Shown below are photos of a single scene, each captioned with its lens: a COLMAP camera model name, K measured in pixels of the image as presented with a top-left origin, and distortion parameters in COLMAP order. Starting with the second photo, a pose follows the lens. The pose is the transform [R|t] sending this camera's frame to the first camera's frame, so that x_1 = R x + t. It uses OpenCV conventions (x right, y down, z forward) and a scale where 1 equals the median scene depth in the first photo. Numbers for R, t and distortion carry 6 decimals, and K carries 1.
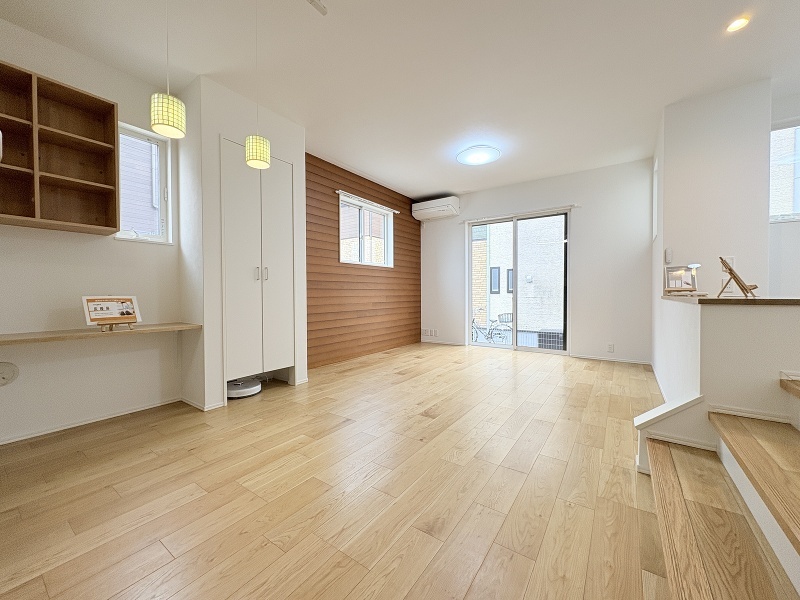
lens RADIAL K [[318.5, 0, 399.2], [0, 318.5, 297.9], [0, 0, 1]] dist [0.000800, 0.000157]
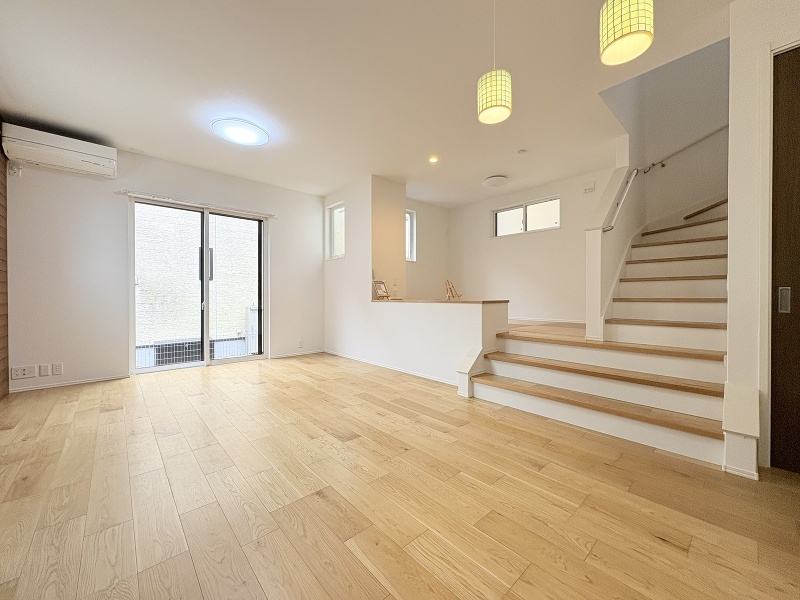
lens RADIAL K [[318.5, 0, 399.2], [0, 318.5, 297.9], [0, 0, 1]] dist [0.000800, 0.000157]
pose [[0.216302, -0.001981, 0.976325, -0.606397], [0.016523, 0.999862, -0.001632, -0.011472], [-0.976187, 0.016484, 0.216305, 0.549680]]
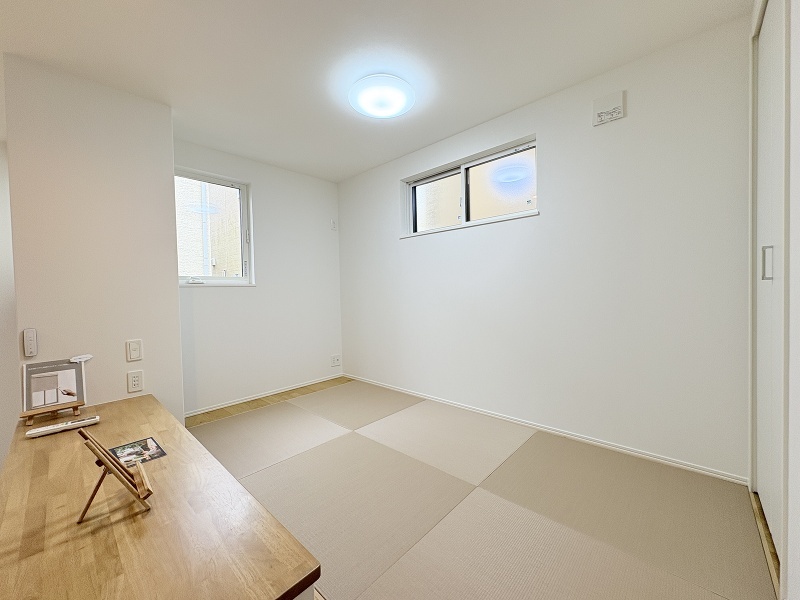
lens RADIAL K [[324.4, 0, 400.0], [0, 324.4, 300.0], [0, 0, 1]] dist [-0.000355, -0.000061]
pose [[0.127112, -0.021794, 0.991649, 0.389830], [0.040272, 0.999048, 0.016795, -0.185808], [-0.991070, 0.037801, 0.127868, 0.319337]]
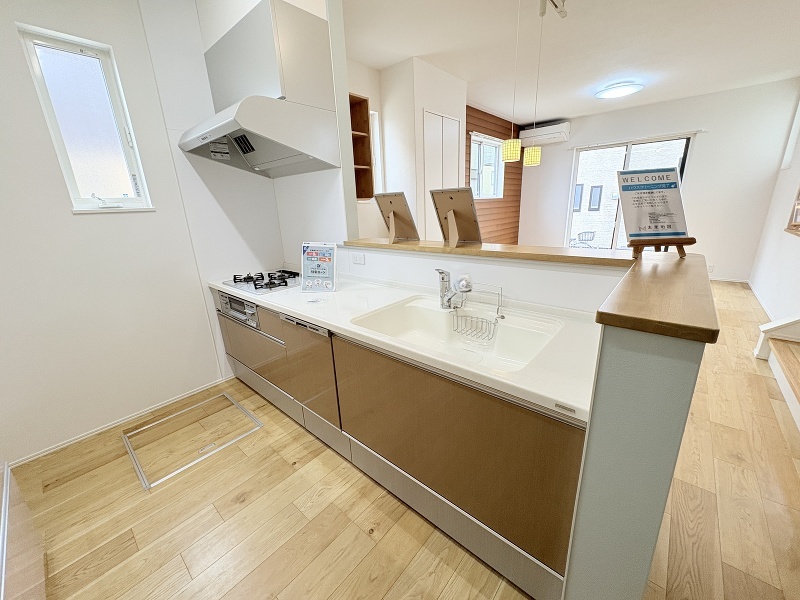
lens RADIAL K [[318.2, 0, 400.0], [0, 318.2, 300.0], [0, 0, 1]] dist [0.001602, -0.000009]
pose [[0.994490, -0.005933, -0.104662, -0.465171], [0.034450, 0.961444, 0.272836, -0.122144], [0.099008, -0.274938, 0.956351, -0.335360]]
